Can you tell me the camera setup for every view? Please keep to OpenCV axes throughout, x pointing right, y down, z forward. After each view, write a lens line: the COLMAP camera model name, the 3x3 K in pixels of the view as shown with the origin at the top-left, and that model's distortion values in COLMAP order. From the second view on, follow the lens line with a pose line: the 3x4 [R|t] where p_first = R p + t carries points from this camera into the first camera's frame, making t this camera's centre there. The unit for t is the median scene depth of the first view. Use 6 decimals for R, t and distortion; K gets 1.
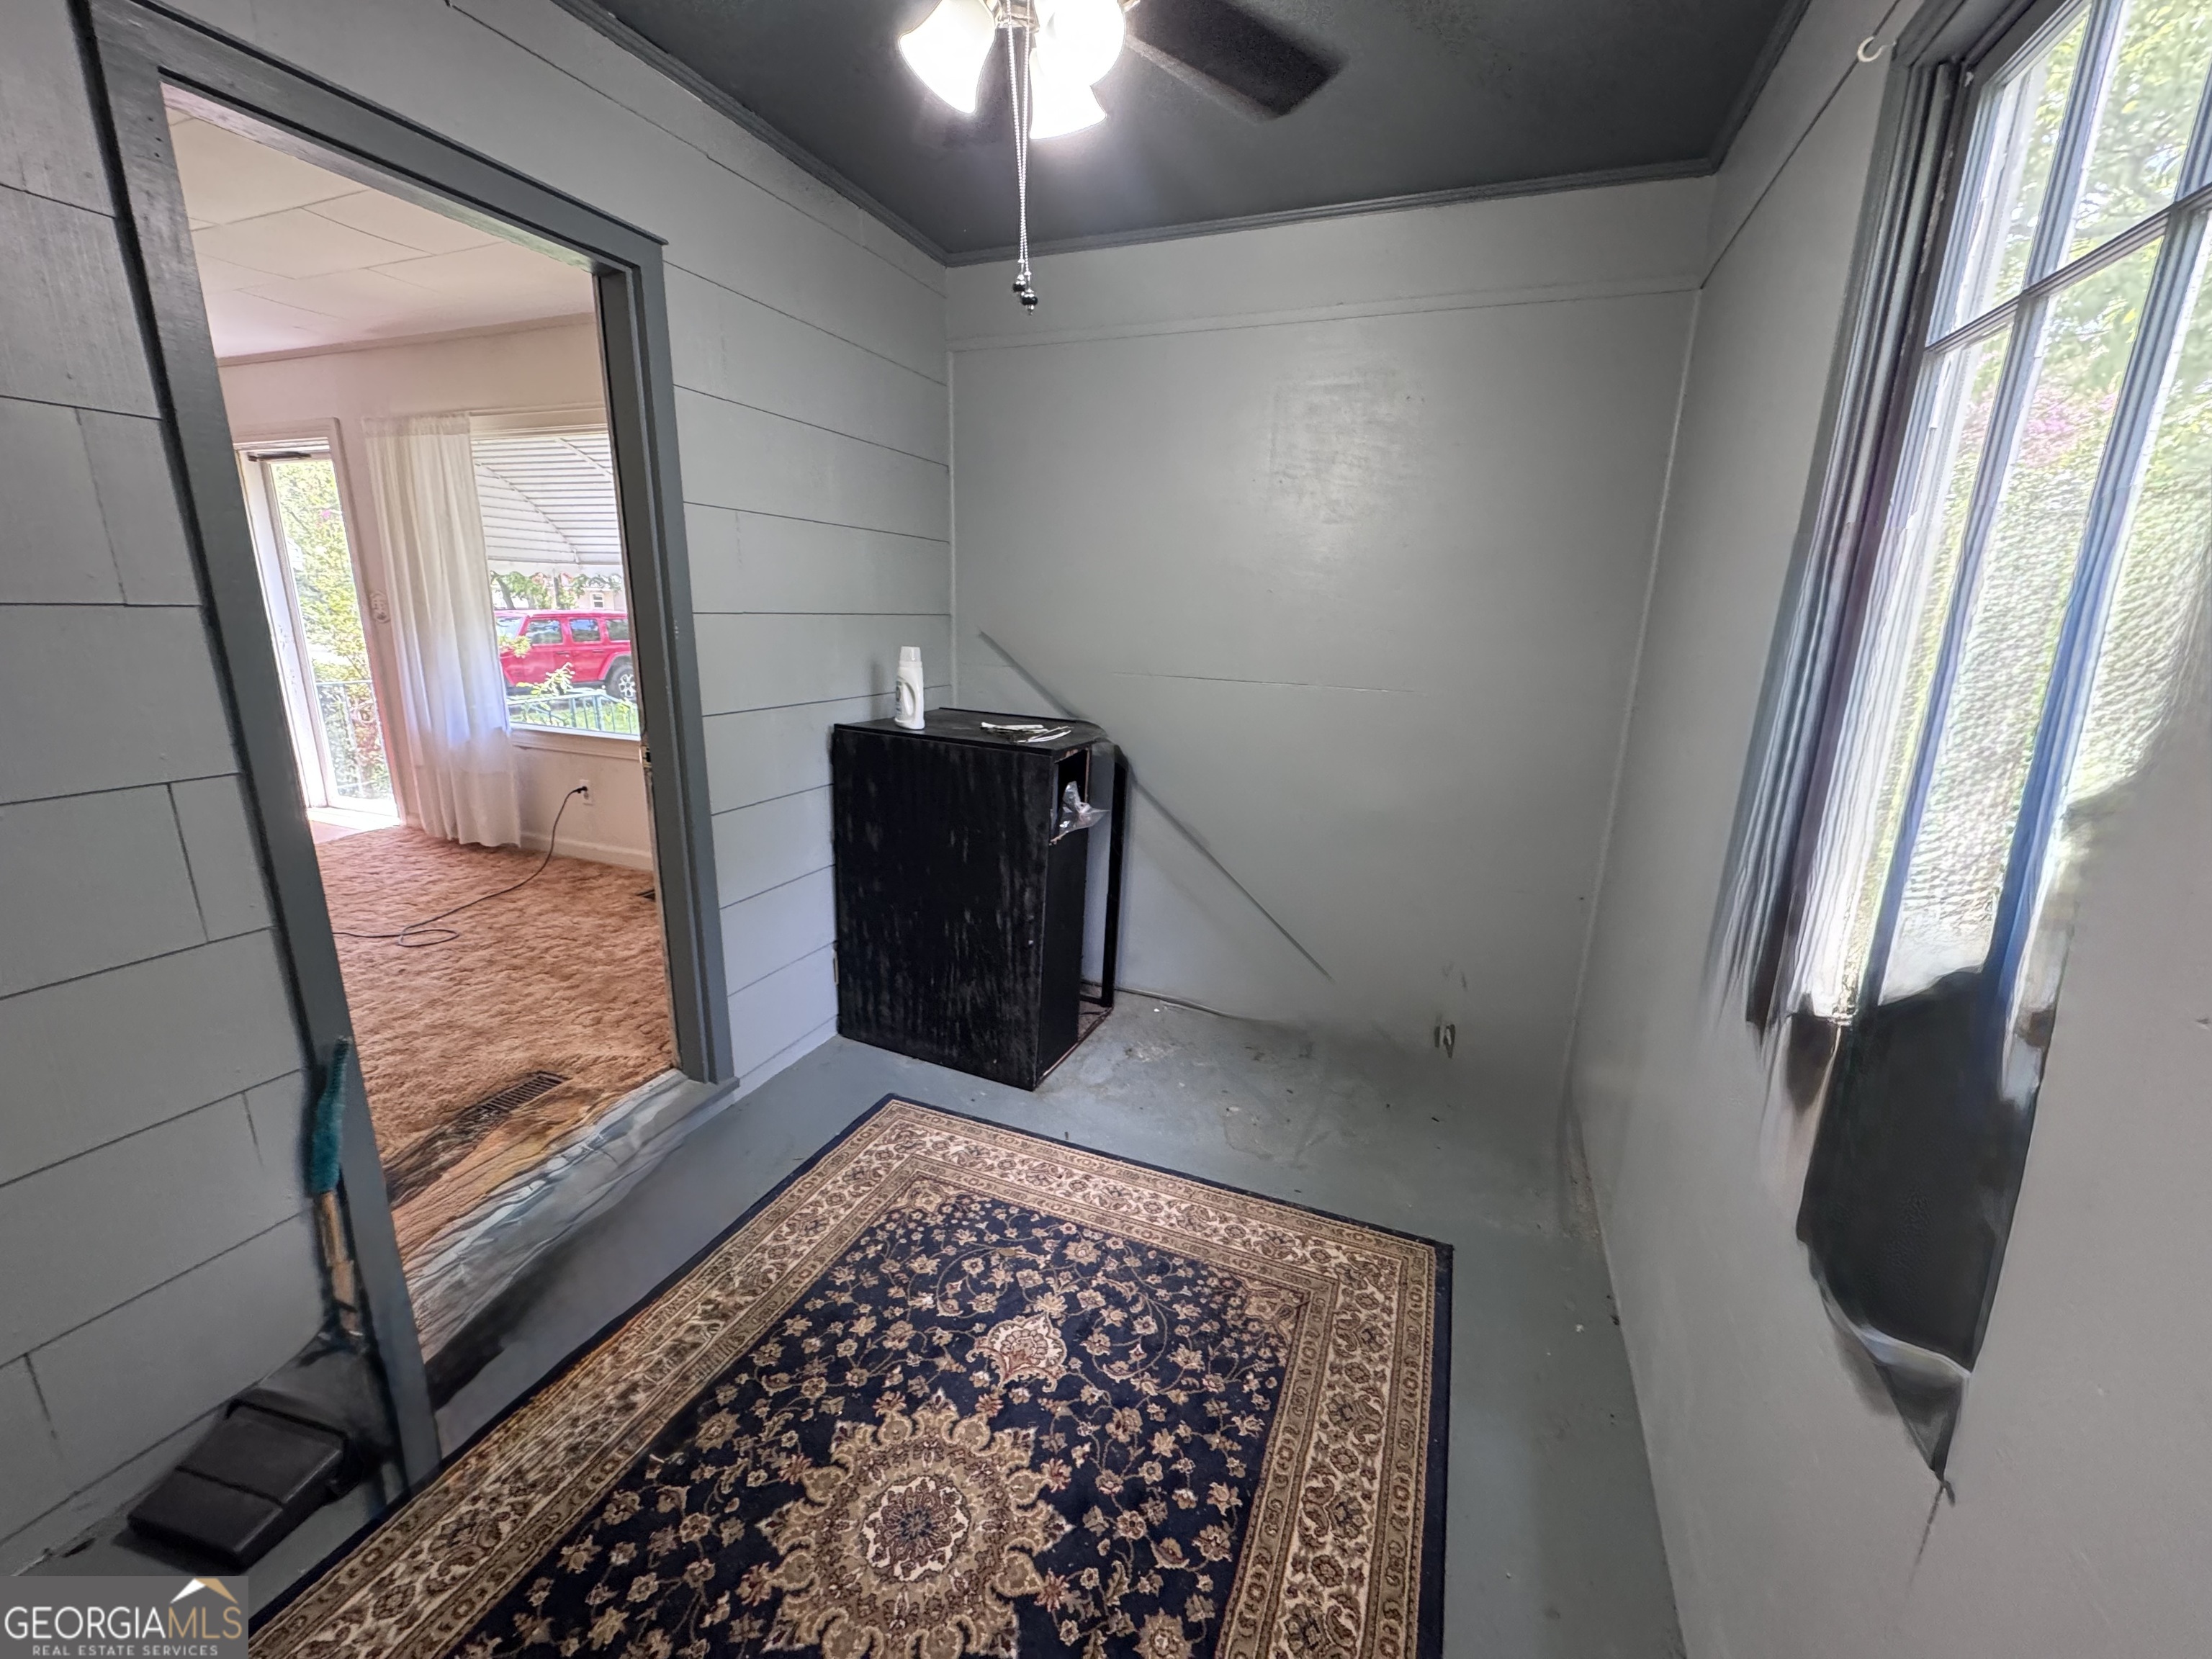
lens RADIAL K [[895.3, 0, 1106.0], [0, 895.3, 829.5], [0, 0, 1]] dist [-0.000403, -0.000048]
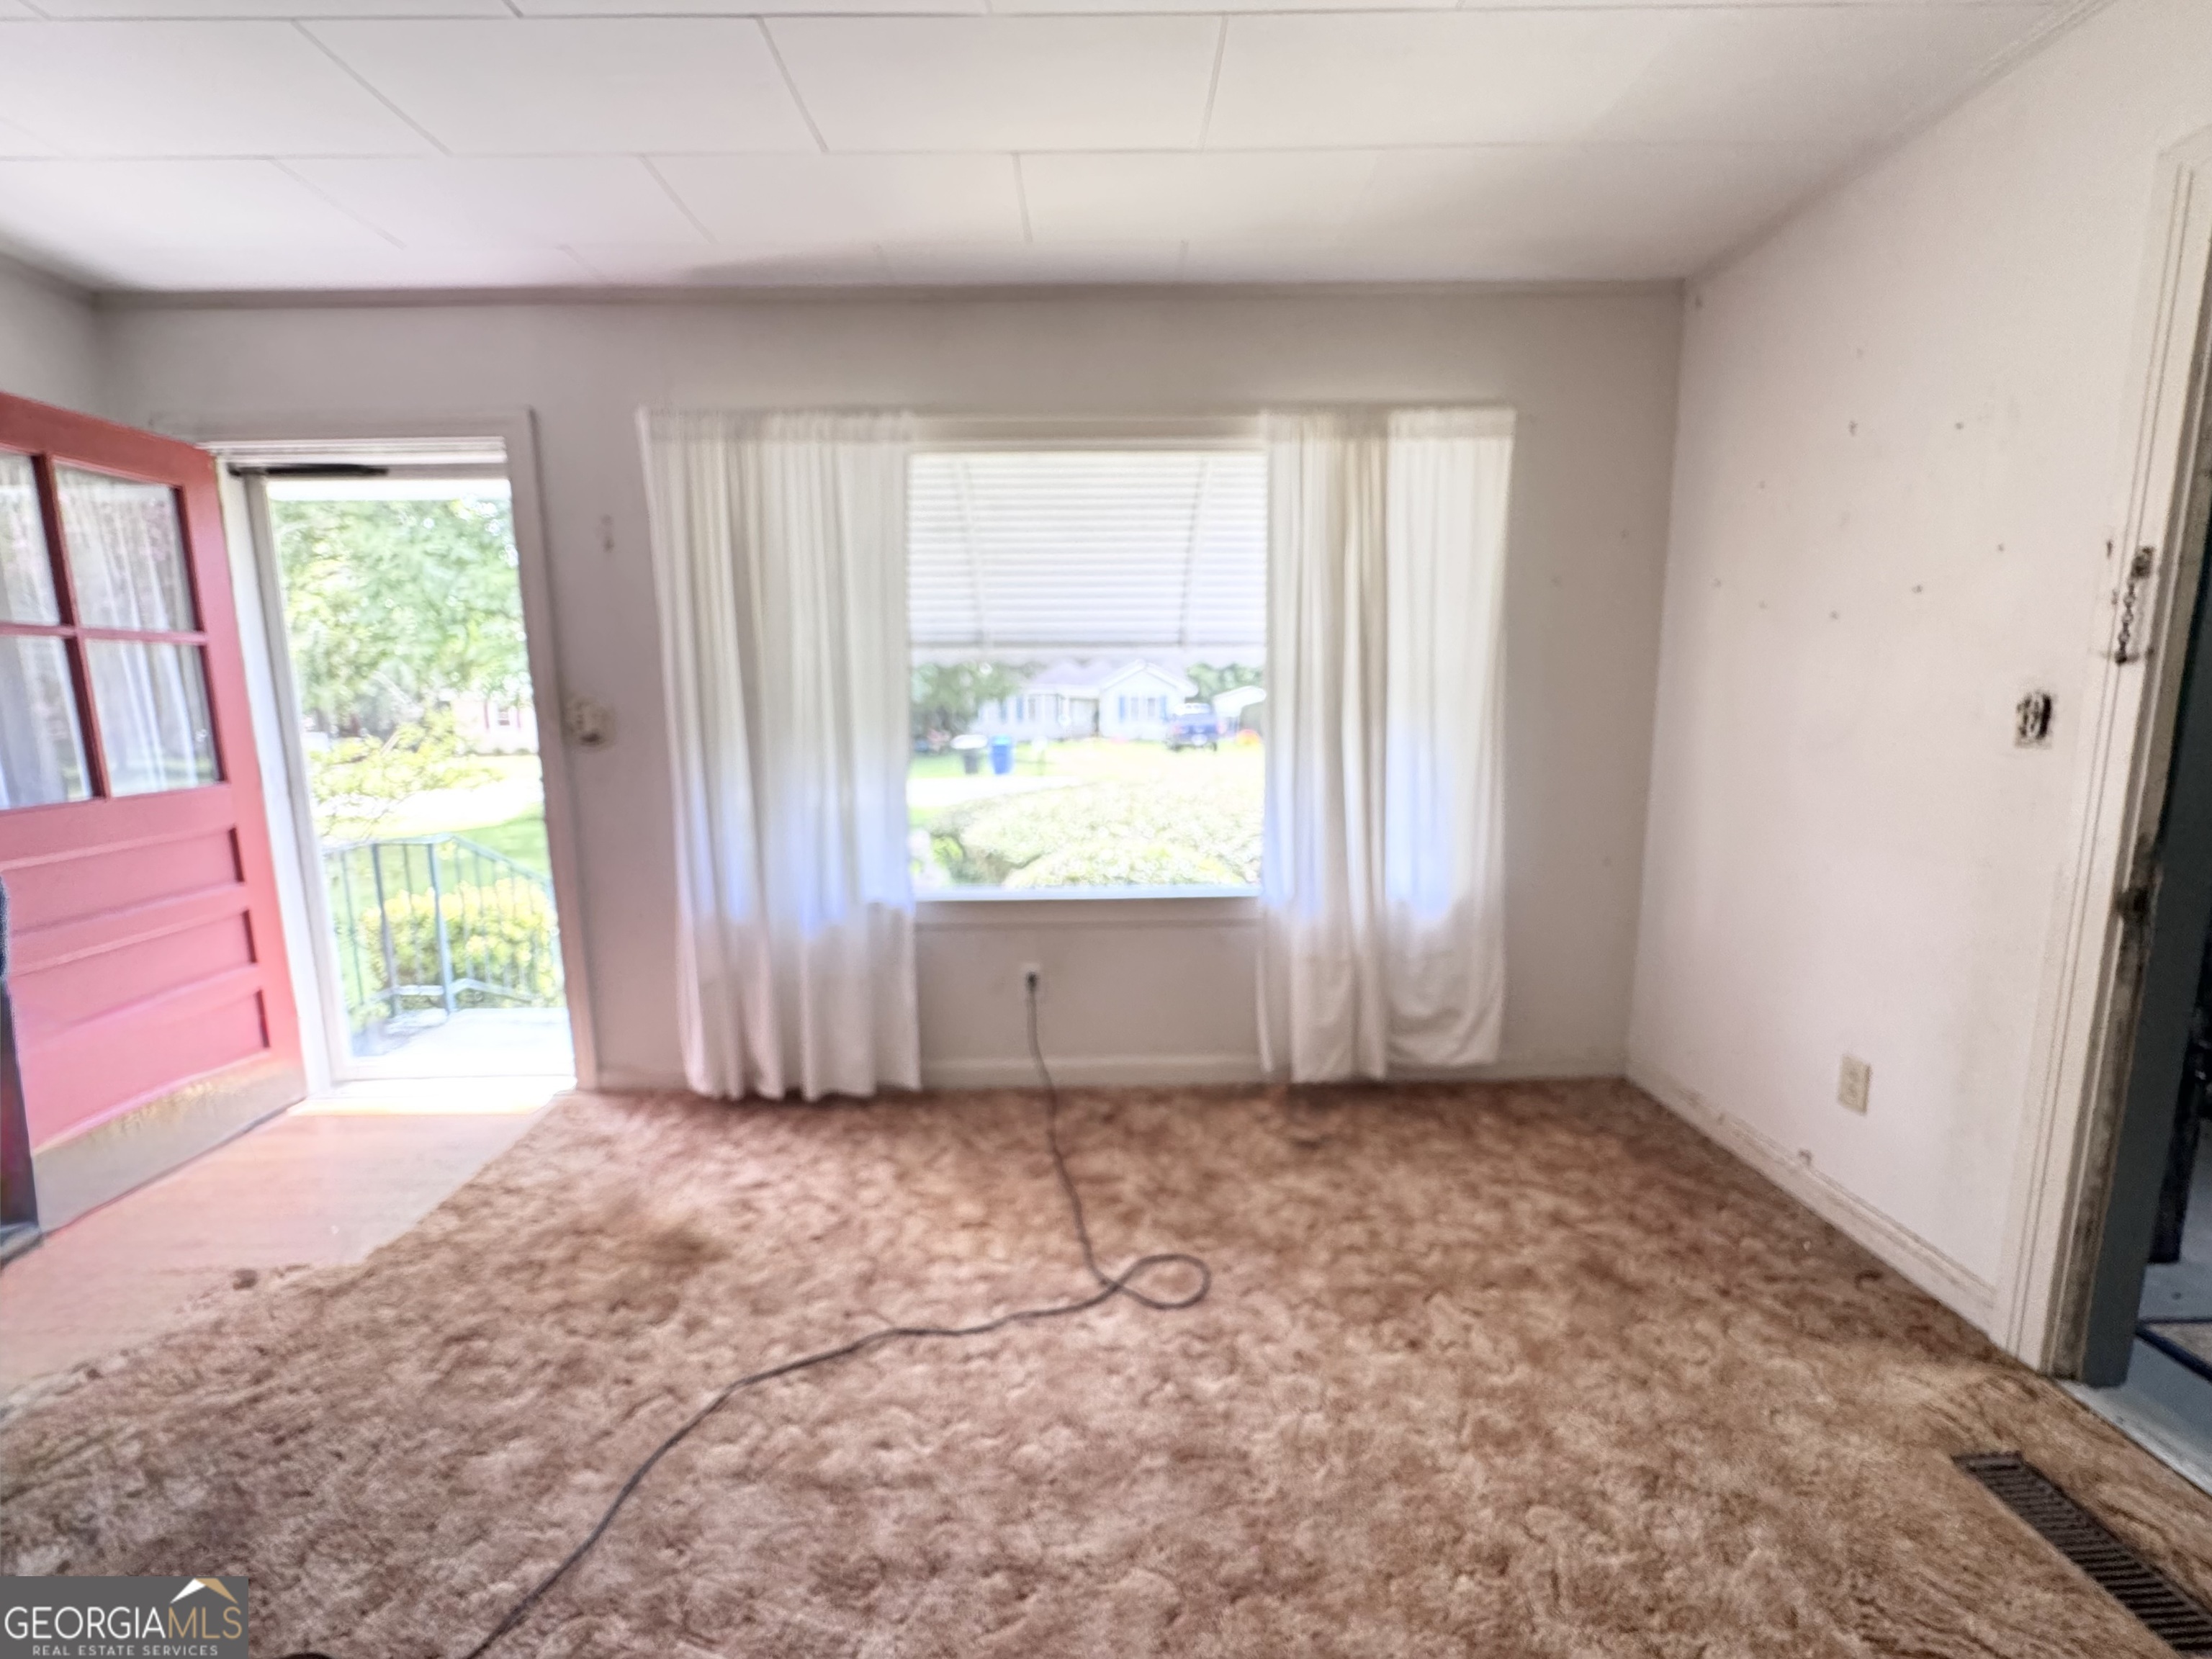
lens RADIAL K [[906.9, 0, 1106.0], [0, 906.9, 829.5], [0, 0, 1]] dist [-0.011202, 0.000051]
pose [[0.922255, -0.090260, 0.375897, -0.294214], [0.126385, 0.989326, -0.072528, -0.037396], [-0.365339, 0.114397, 0.923819, 0.135144]]
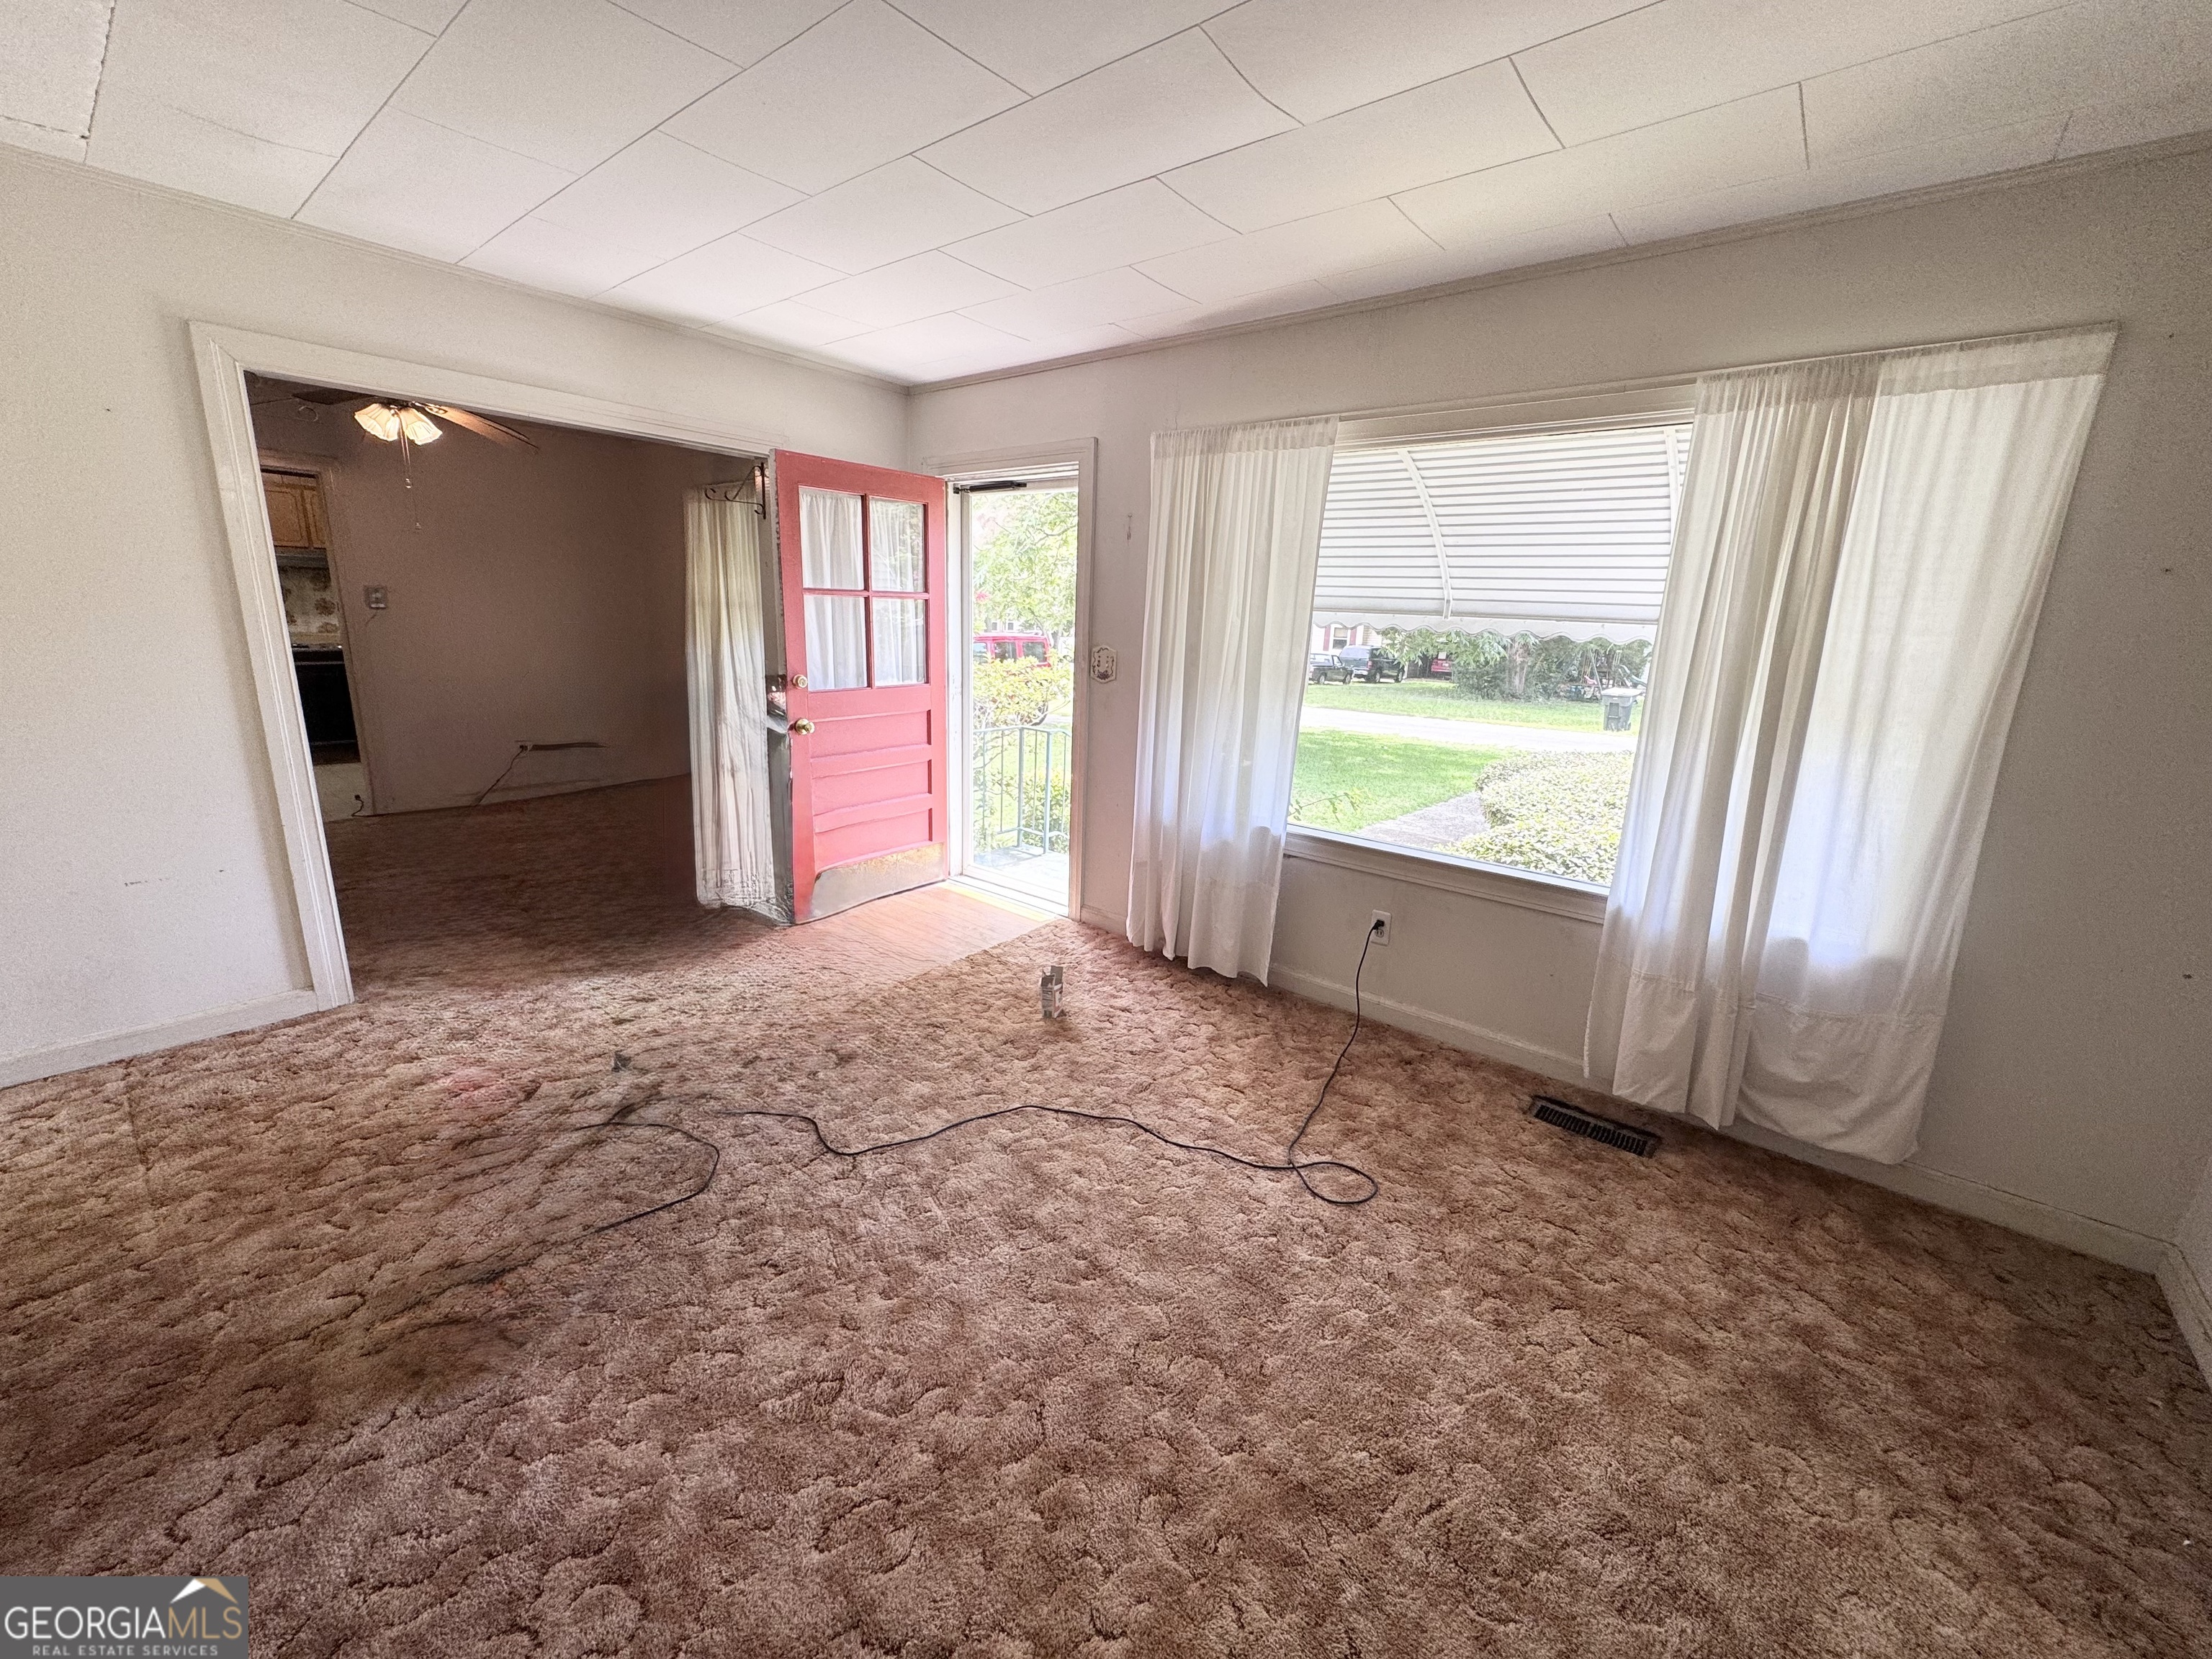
lens RADIAL K [[879.2, 0, 1102.1], [0, 879.2, 838.7], [0, 0, 1]] dist [-0.008408, 0.000241]
pose [[0.950523, 0.089456, -0.297494, -0.225436], [-0.091330, 0.995792, 0.007626, -0.037986], [0.296924, 0.019922, 0.954693, 0.091995]]
